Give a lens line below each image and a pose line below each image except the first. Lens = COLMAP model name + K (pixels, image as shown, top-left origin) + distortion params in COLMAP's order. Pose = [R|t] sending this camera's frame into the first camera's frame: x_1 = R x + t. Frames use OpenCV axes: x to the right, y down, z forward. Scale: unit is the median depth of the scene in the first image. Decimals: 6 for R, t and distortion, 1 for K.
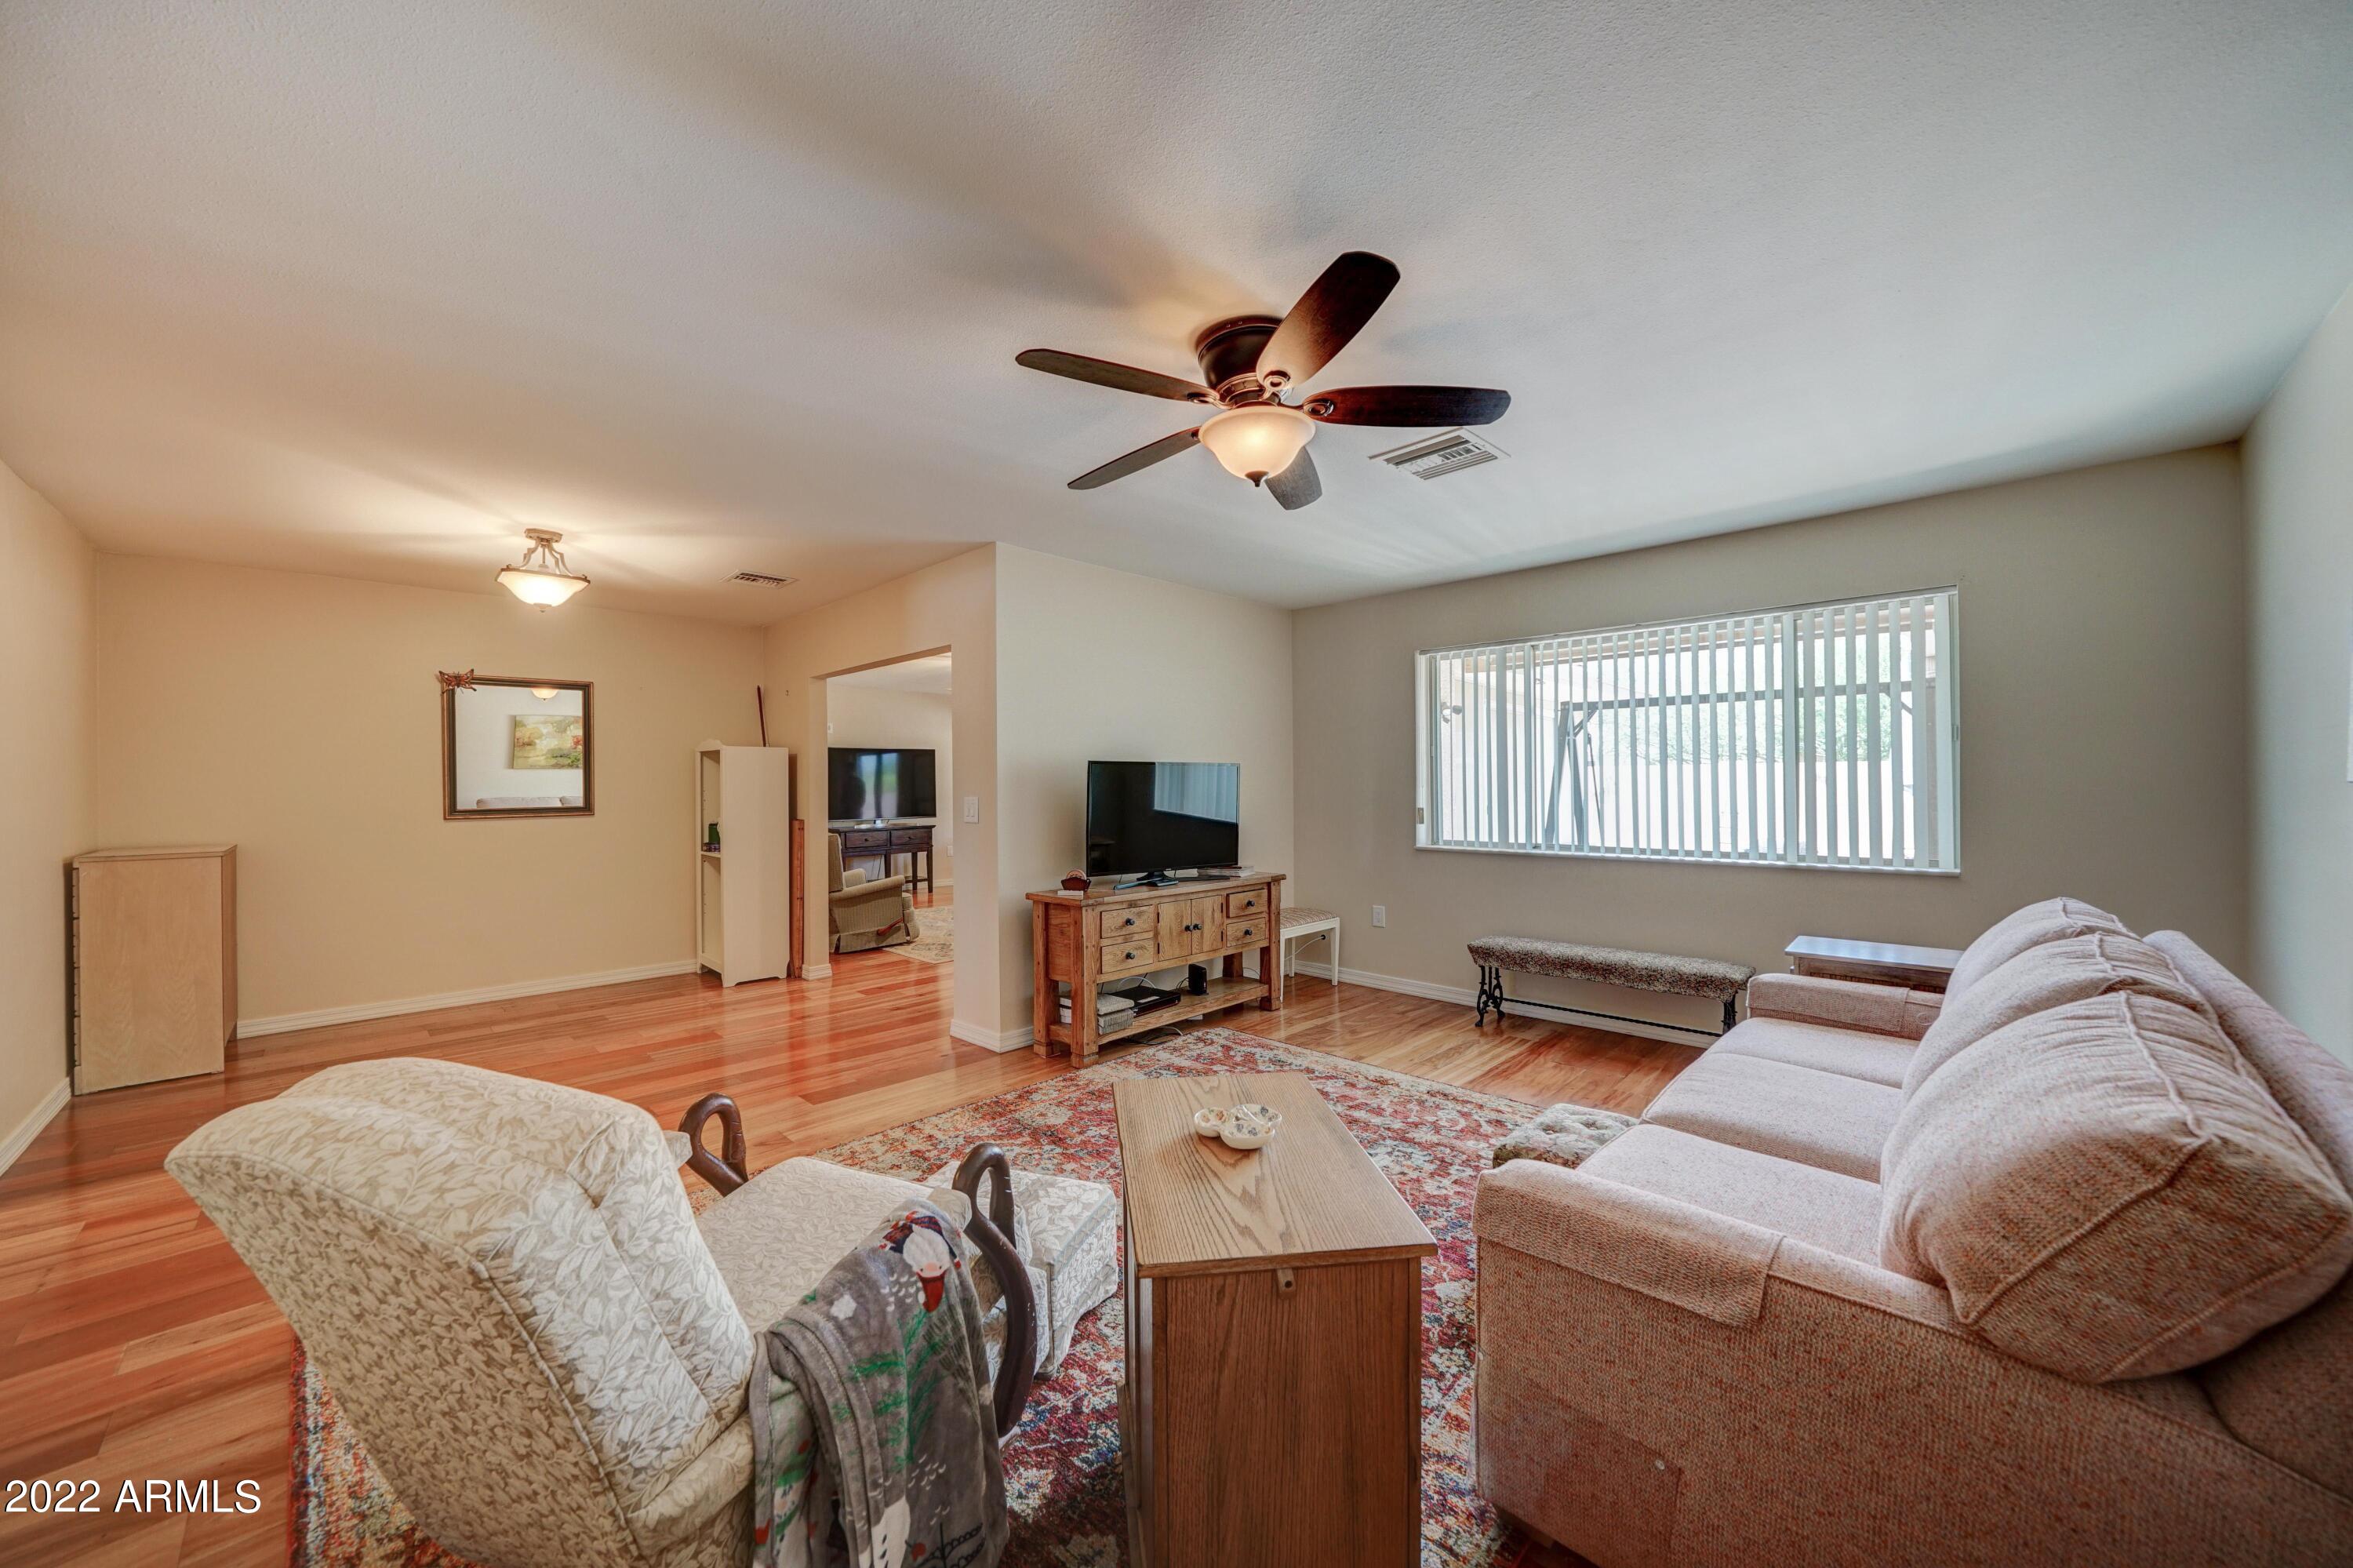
lens RADIAL K [[846.5, 0, 1160.4], [0, 846.5, 780.5], [0, 0, 1]] dist [-0.010083, -0.000033]
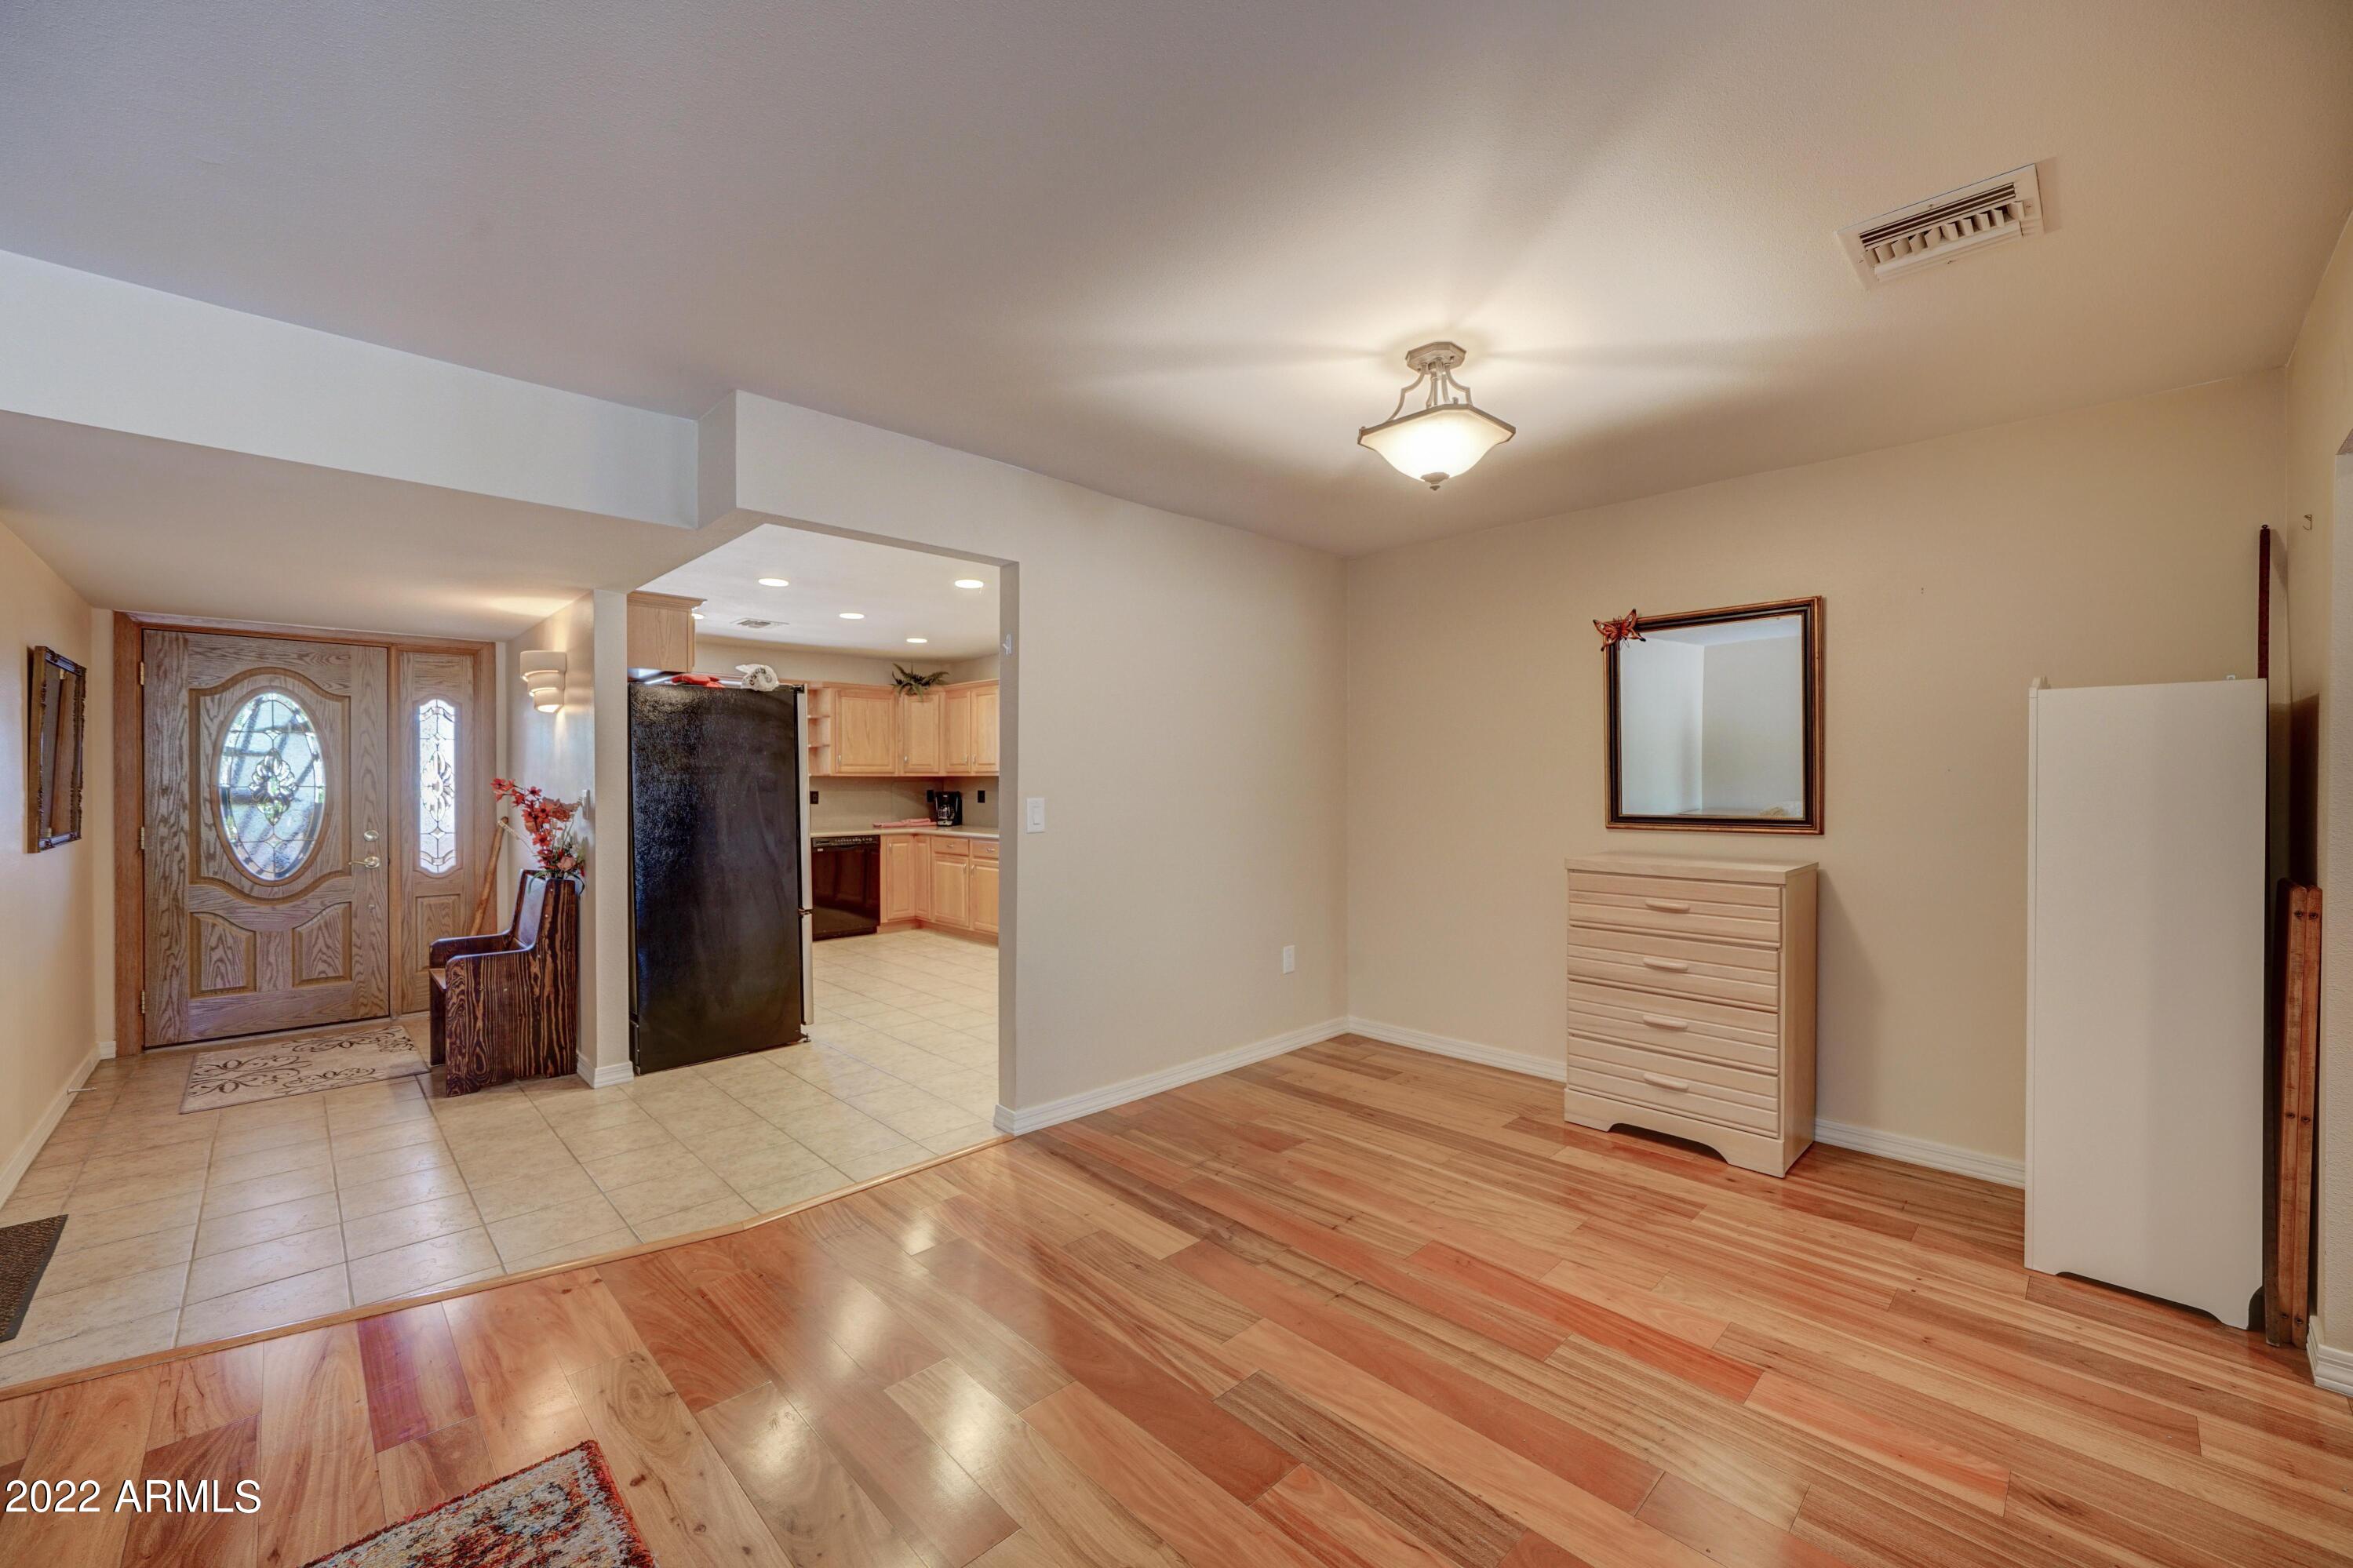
lens RADIAL K [[925.5, 0, 1173.0], [0, 925.5, 785.1], [0, 0, 1]] dist [-0.023133, 0.007610]
pose [[-0.005726, 0.015333, -0.999866, -0.093315], [0.003692, 0.999876, 0.015312, -0.004060], [0.999977, -0.003604, -0.005782, 0.847316]]
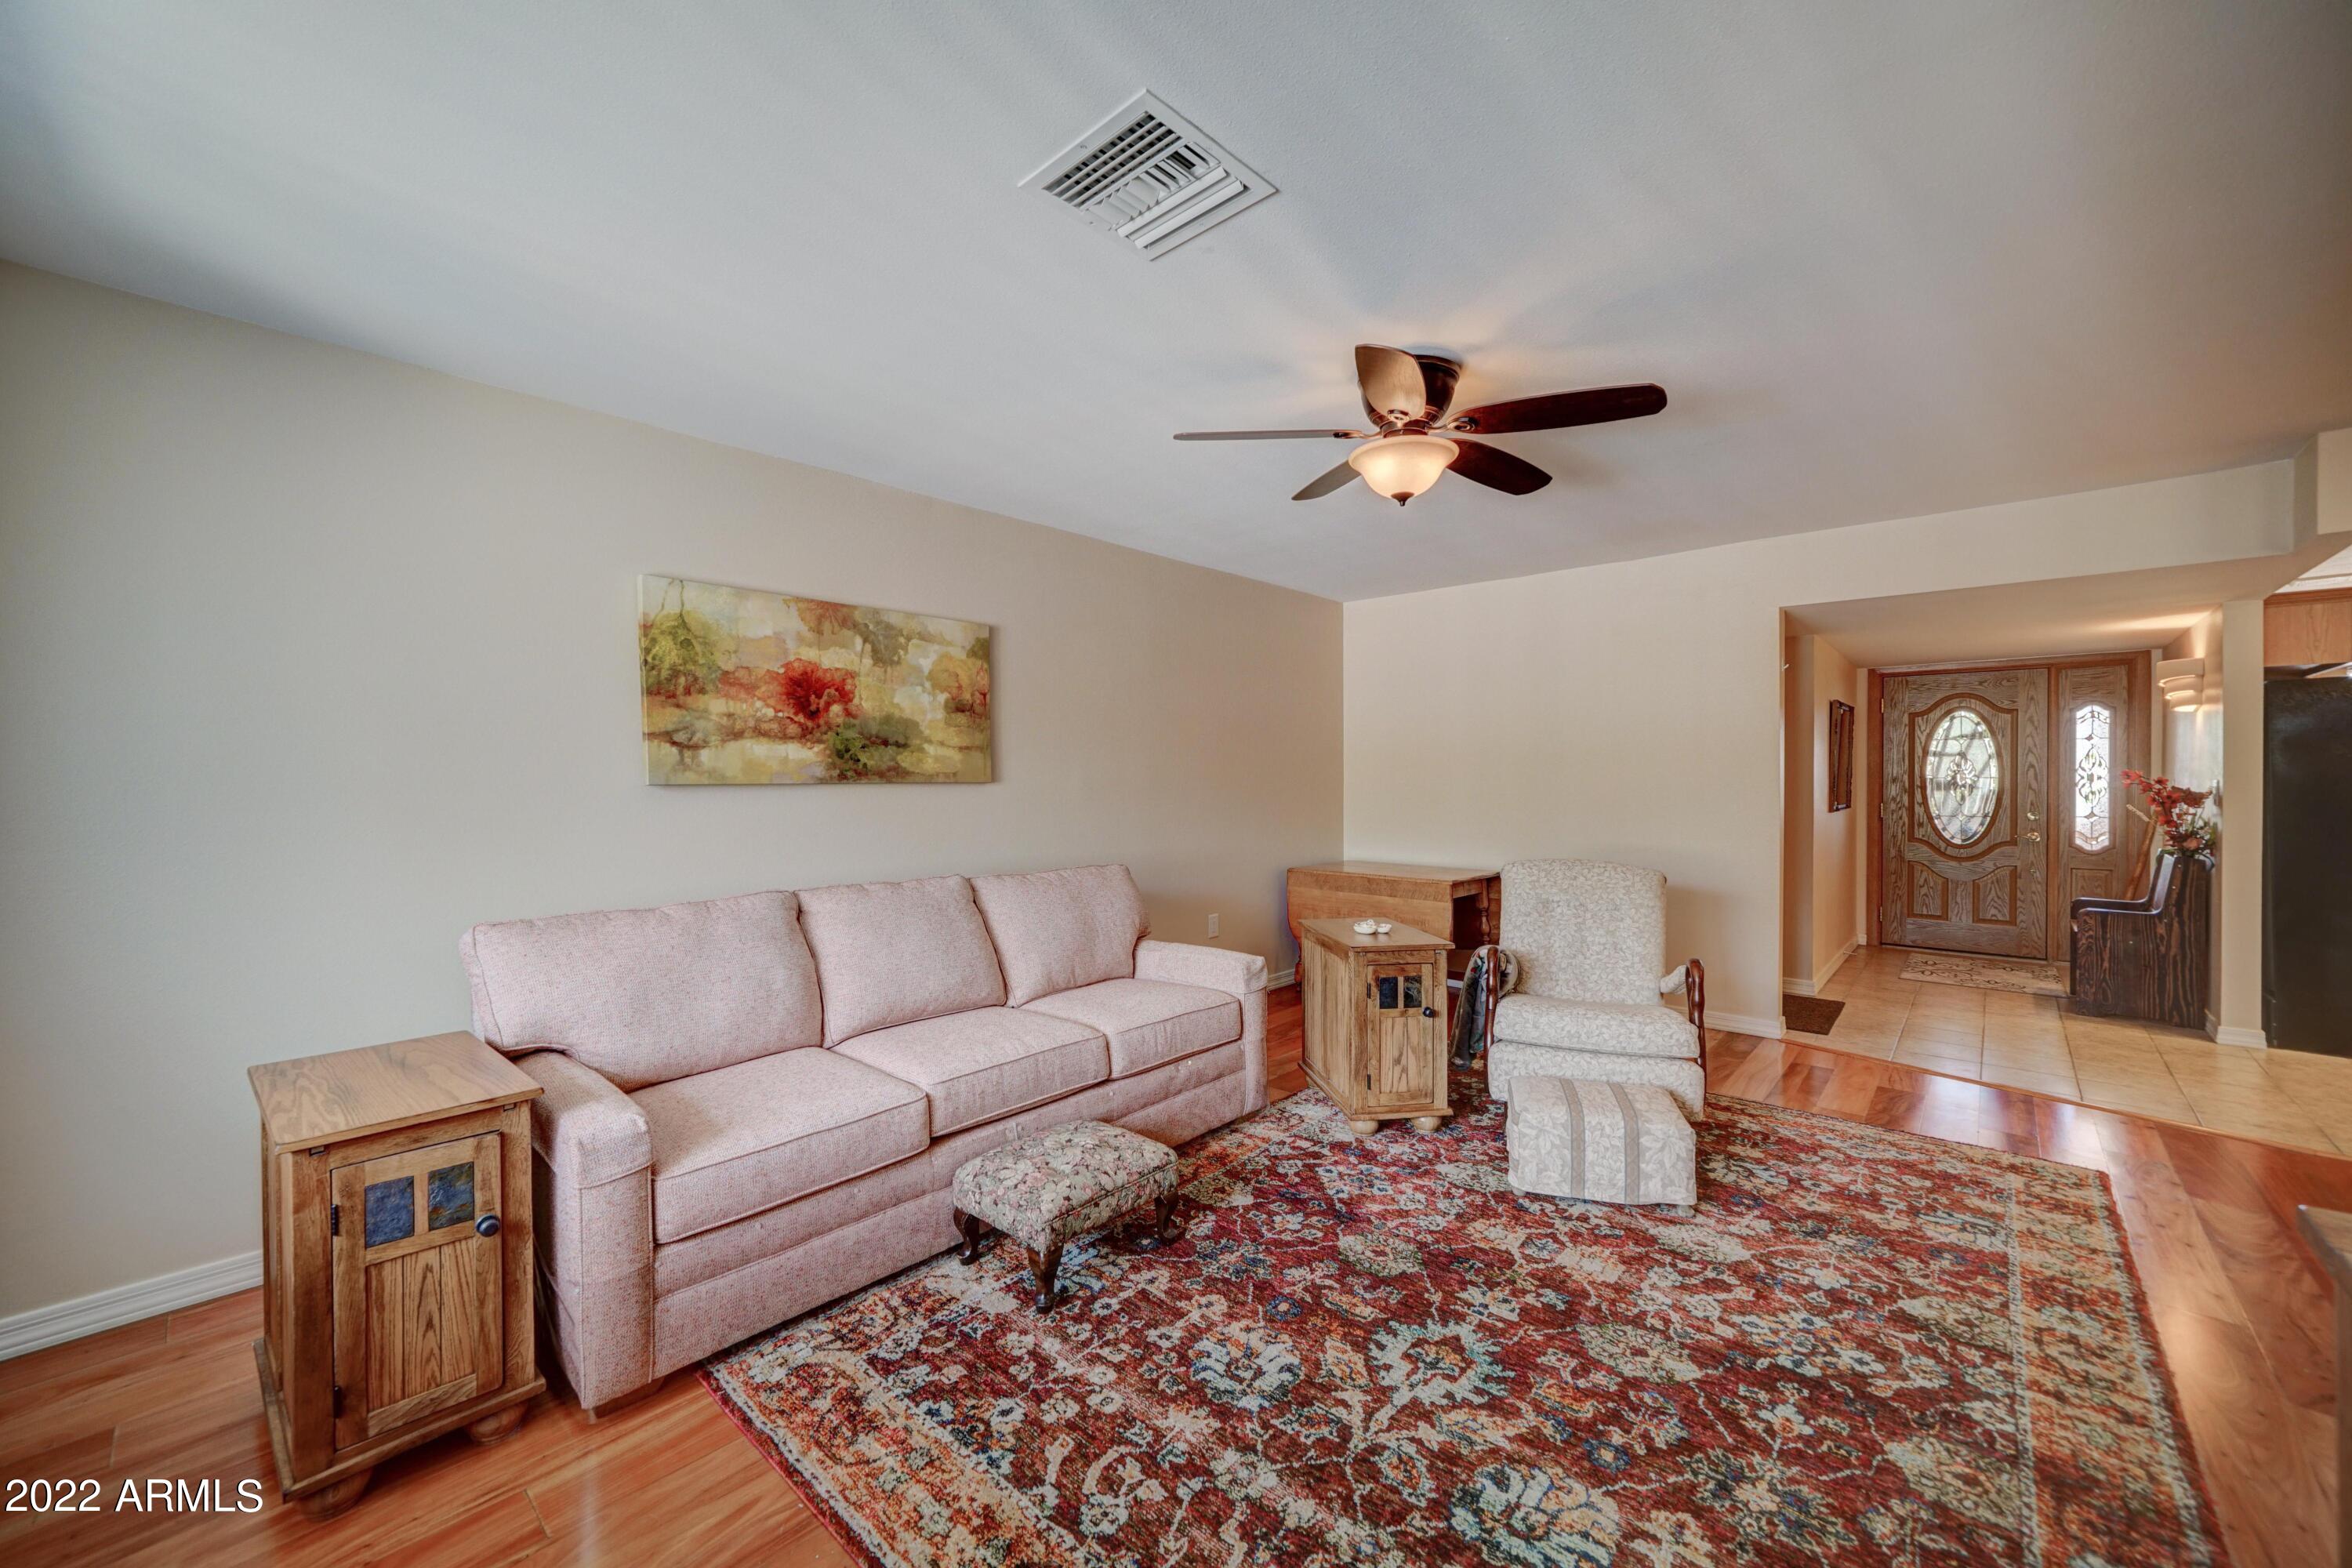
lens RADIAL K [[902.0, 0, 1159.6], [0, 902.0, 781.8], [0, 0, 1]] dist [-0.009833, -0.000104]
pose [[-0.999273, 0.009939, -0.036811, 0.282709], [0.009883, 0.999950, 0.001687, 0.002261], [0.036826, 0.001322, -0.999321, 1.286272]]
